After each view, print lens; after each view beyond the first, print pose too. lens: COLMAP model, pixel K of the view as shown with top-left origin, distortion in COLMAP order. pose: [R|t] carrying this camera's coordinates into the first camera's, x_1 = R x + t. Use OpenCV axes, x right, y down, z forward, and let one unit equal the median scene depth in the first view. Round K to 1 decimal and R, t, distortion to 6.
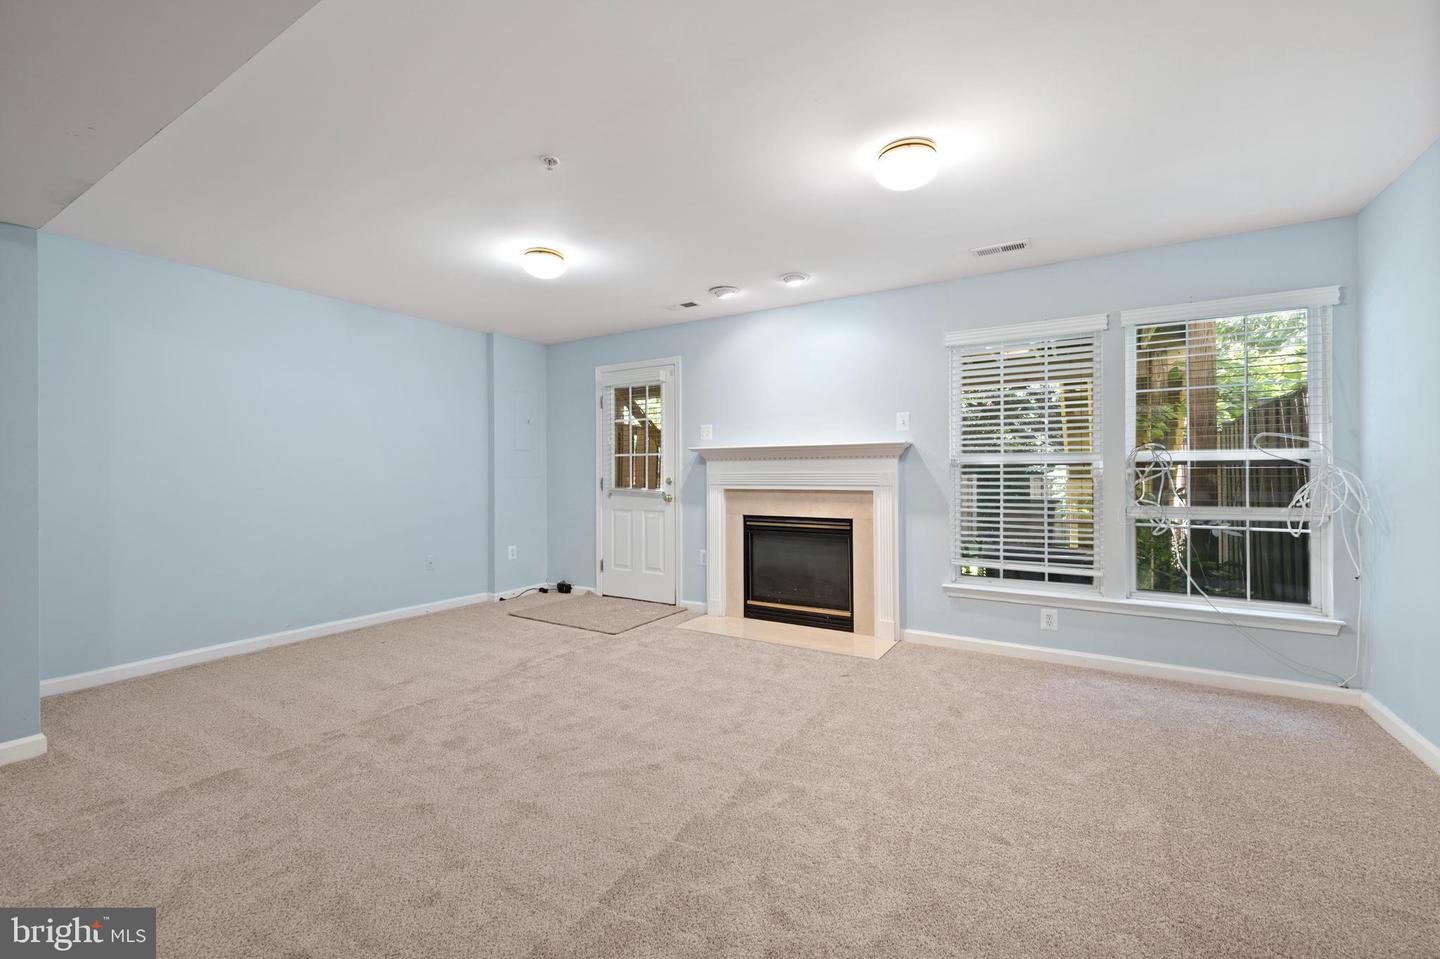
lens RADIAL K [[598.9, 0, 720.3], [0, 598.9, 475.5], [0, 0, 1]] dist [0.000357, 0.000325]
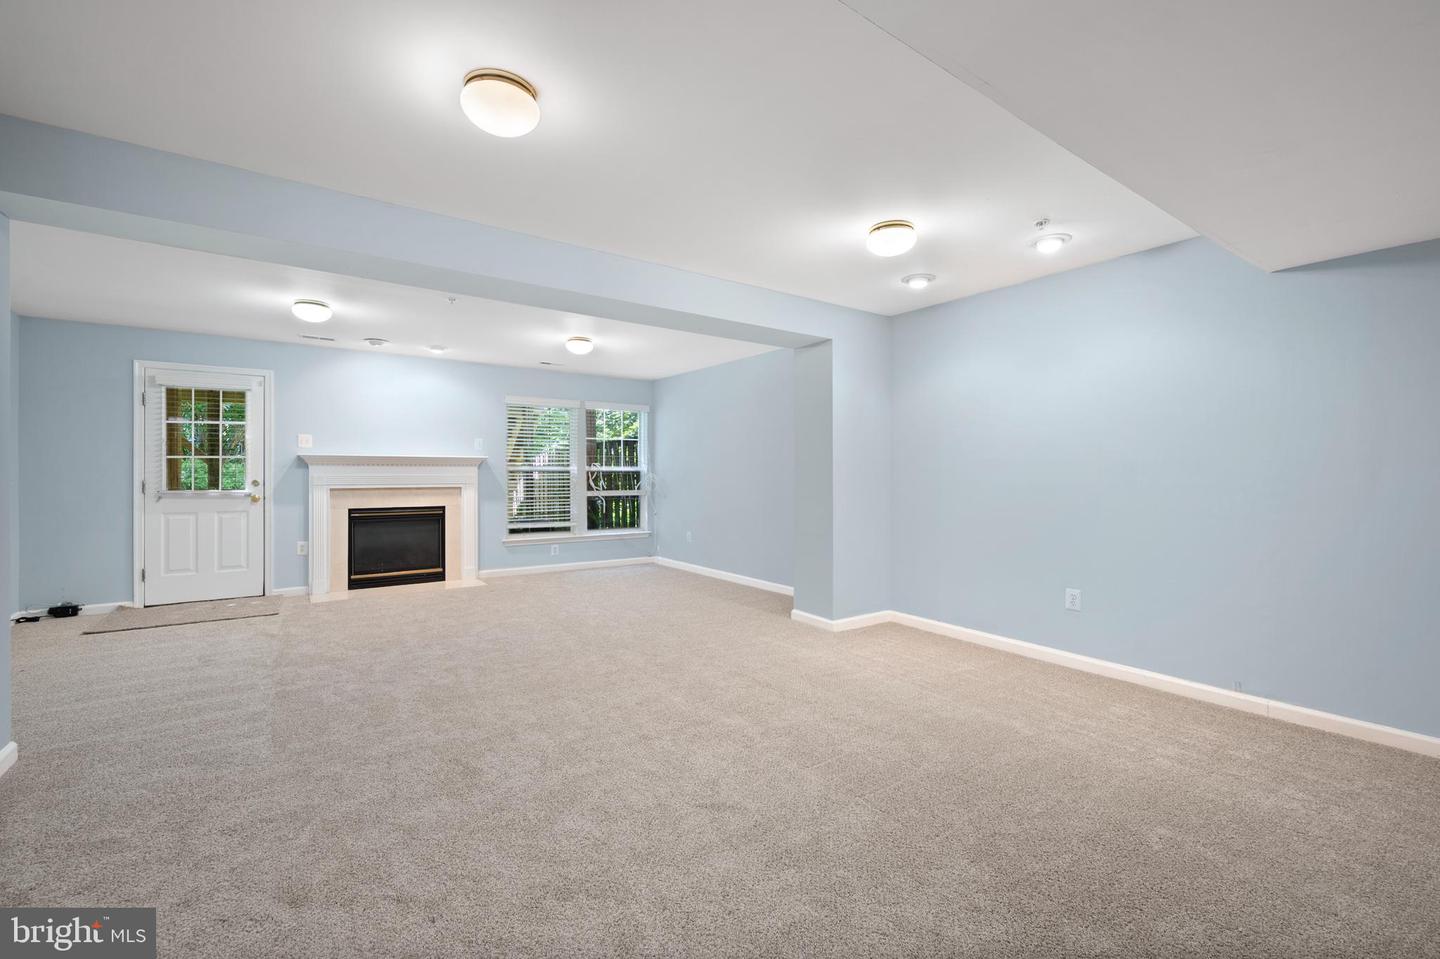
lens RADIAL K [[612.2, 0, 724.0], [0, 612.2, 473.4], [0, 0, 1]] dist [-0.000102, 0.000034]
pose [[0.396167, 0.005994, 0.918159, -0.831344], [0.003775, 0.999960, -0.008157, 0.004865], [-0.918171, 0.006698, 0.396129, -0.237608]]
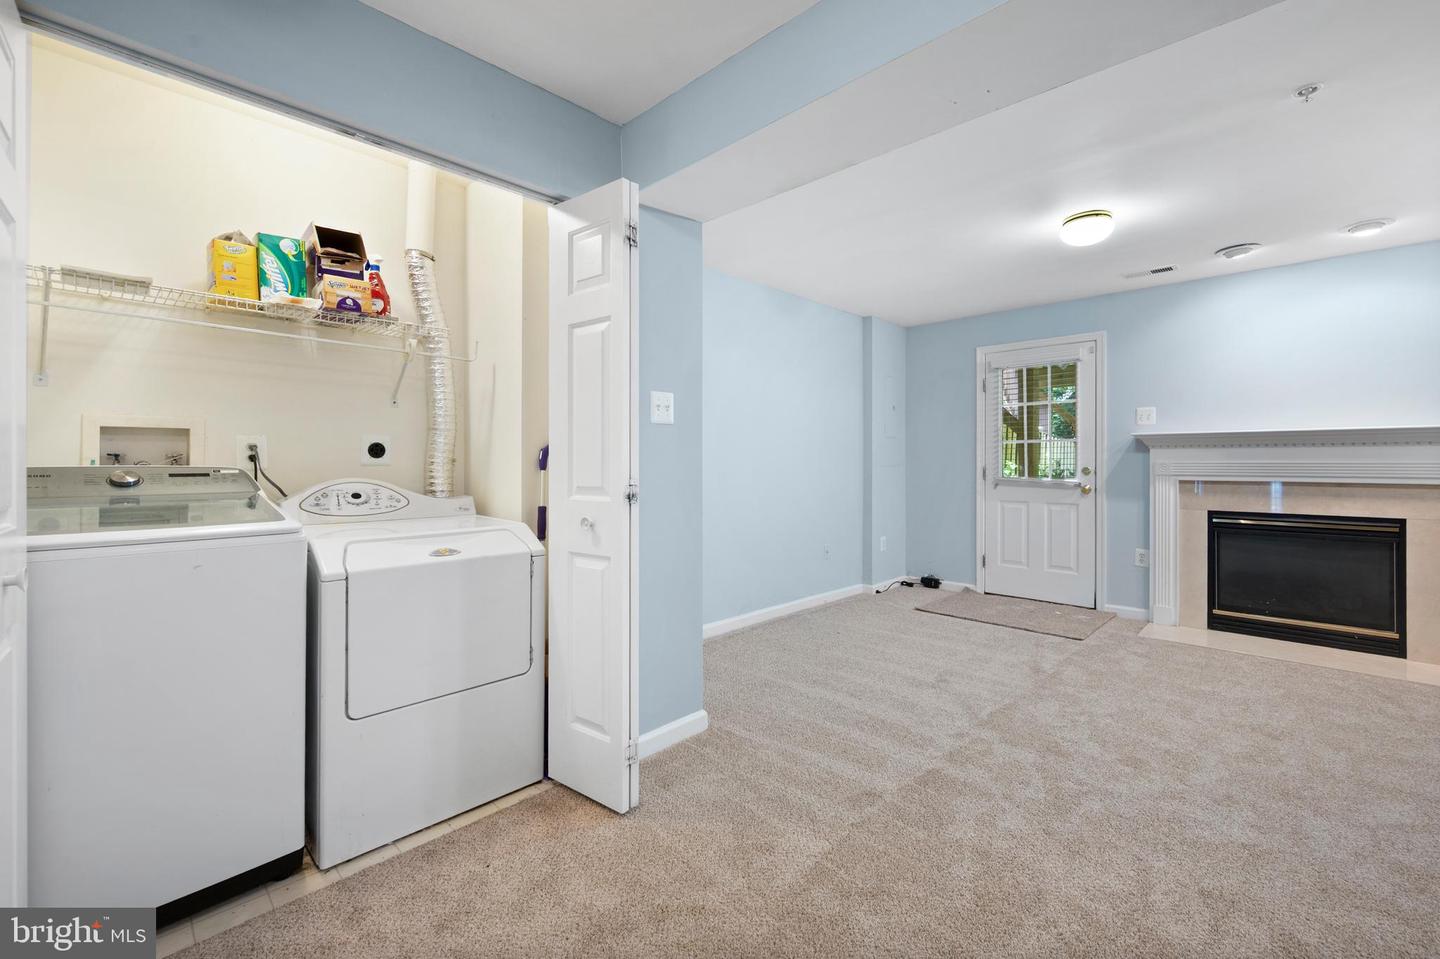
lens RADIAL K [[603.6, 0, 717.9], [0, 603.6, 462.9], [0, 0, 1]] dist [-0.001198, -0.000229]
pose [[0.975430, 0.005916, -0.220231, -0.460601], [-0.006532, 0.999977, -0.002065, 0.003402], [0.220214, 0.003453, 0.975445, -0.006290]]
